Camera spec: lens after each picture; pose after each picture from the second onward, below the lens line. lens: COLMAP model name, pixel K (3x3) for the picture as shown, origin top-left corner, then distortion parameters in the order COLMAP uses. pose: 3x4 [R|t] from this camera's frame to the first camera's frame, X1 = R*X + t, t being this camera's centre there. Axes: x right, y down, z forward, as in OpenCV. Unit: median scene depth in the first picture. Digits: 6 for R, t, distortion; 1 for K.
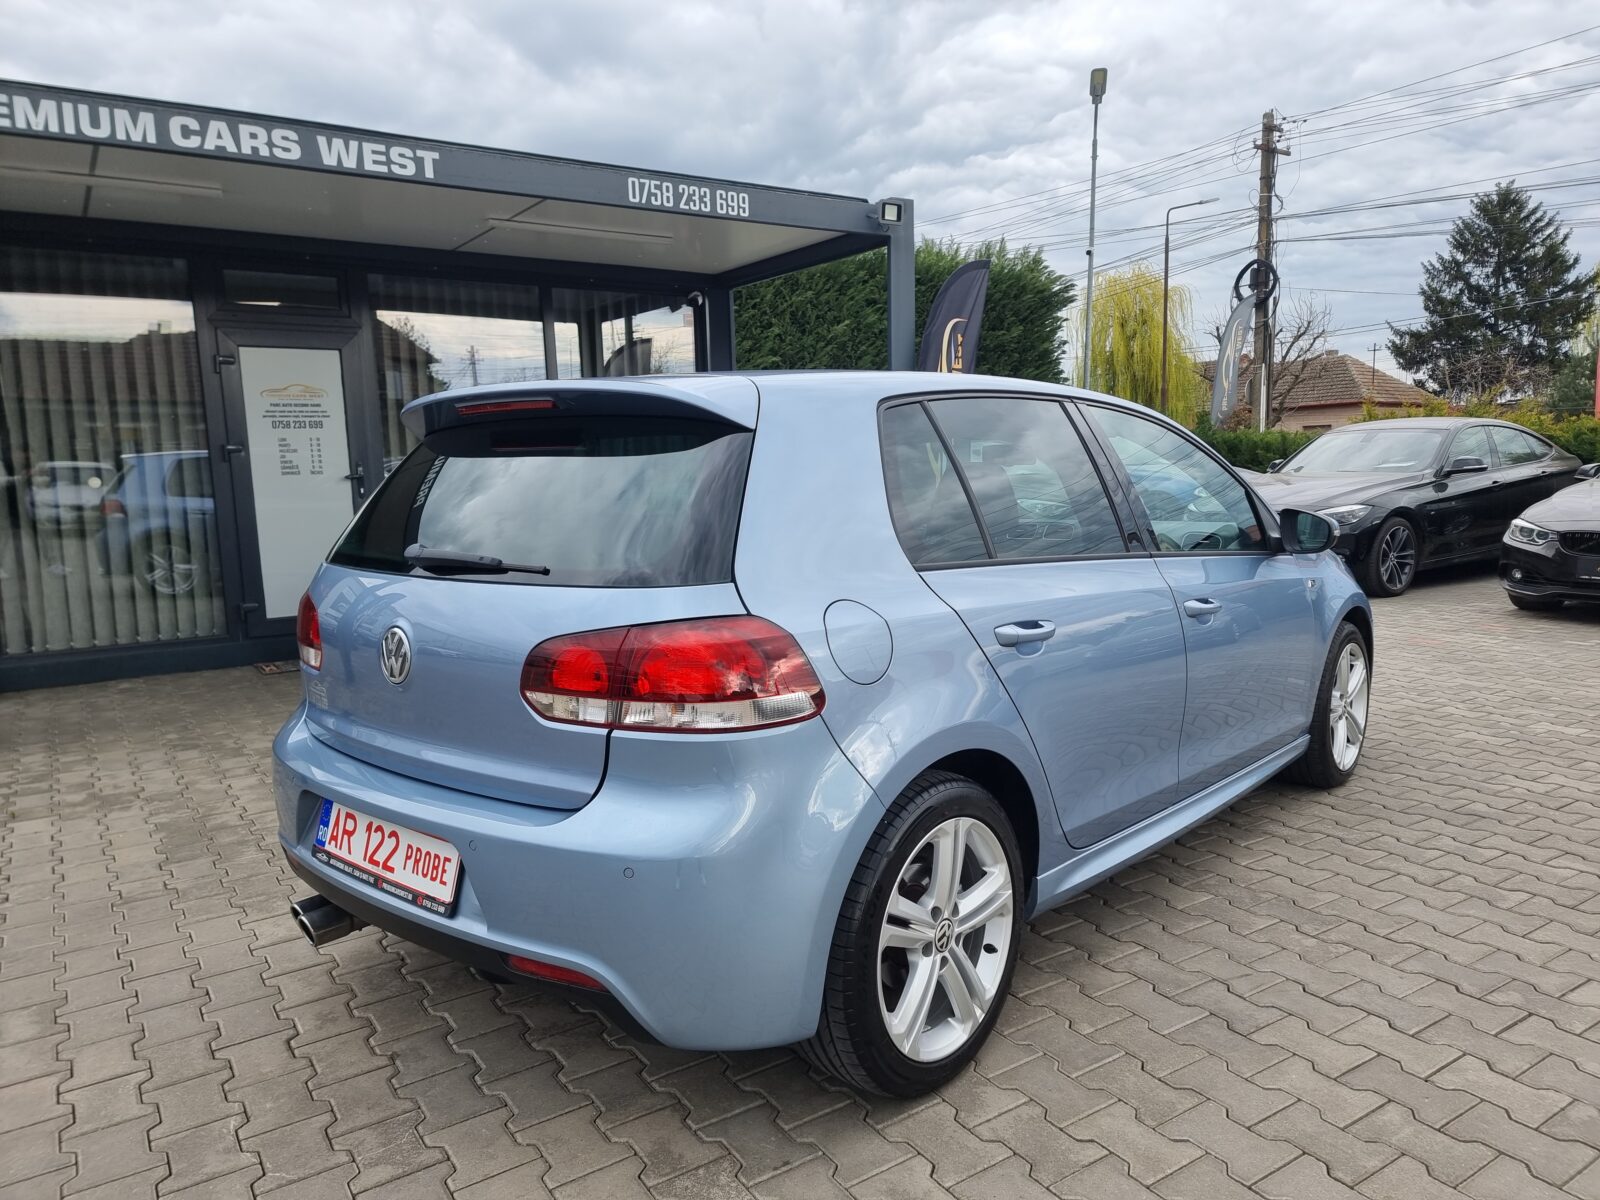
lens RADIAL K [[1102.3, 0, 797.9], [0, 1102.3, 608.0], [0, 0, 1]] dist [0.089110, -0.081140]
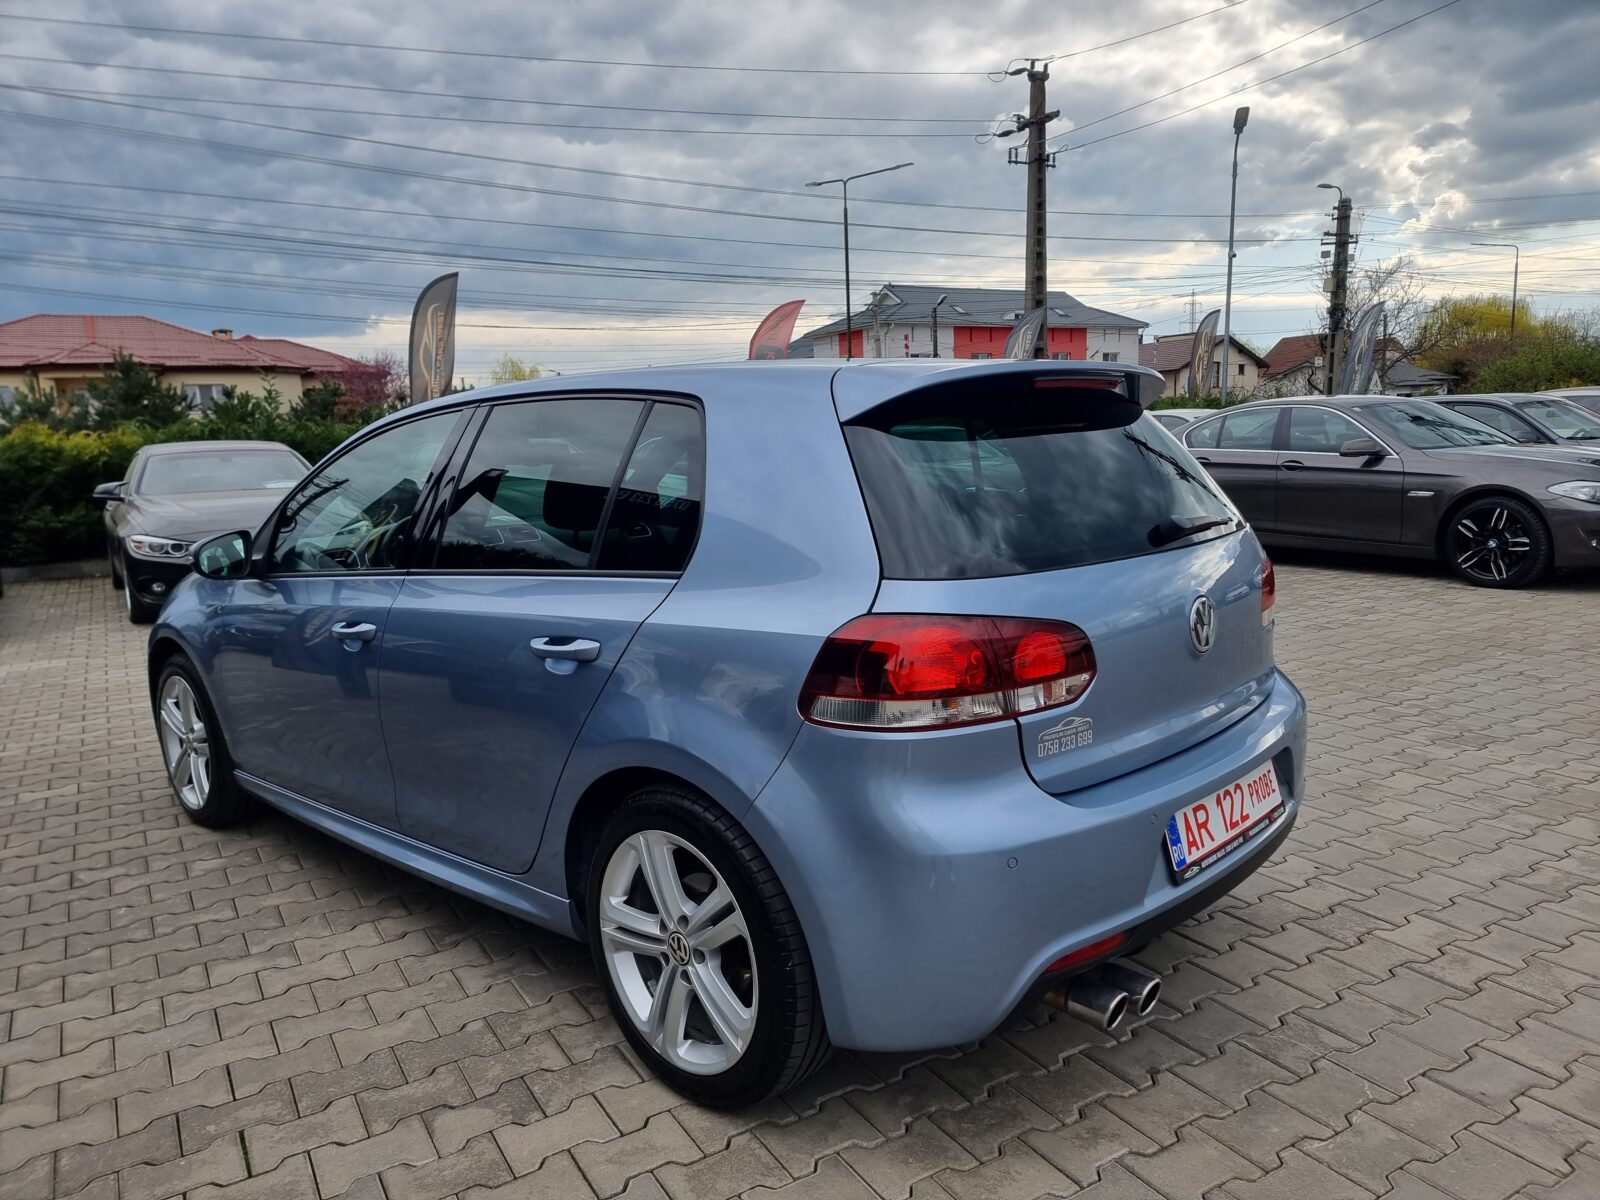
lens RADIAL K [[1116.9, 0, 802.4], [0, 1116.9, 603.4], [0, 0, 1]] dist [0.051209, -0.034144]
pose [[0.040568, -0.133272, 0.990249, -1.143873], [0.161021, 0.978983, 0.125159, -0.132362], [-0.986117, 0.154373, 0.061175, 1.073503]]
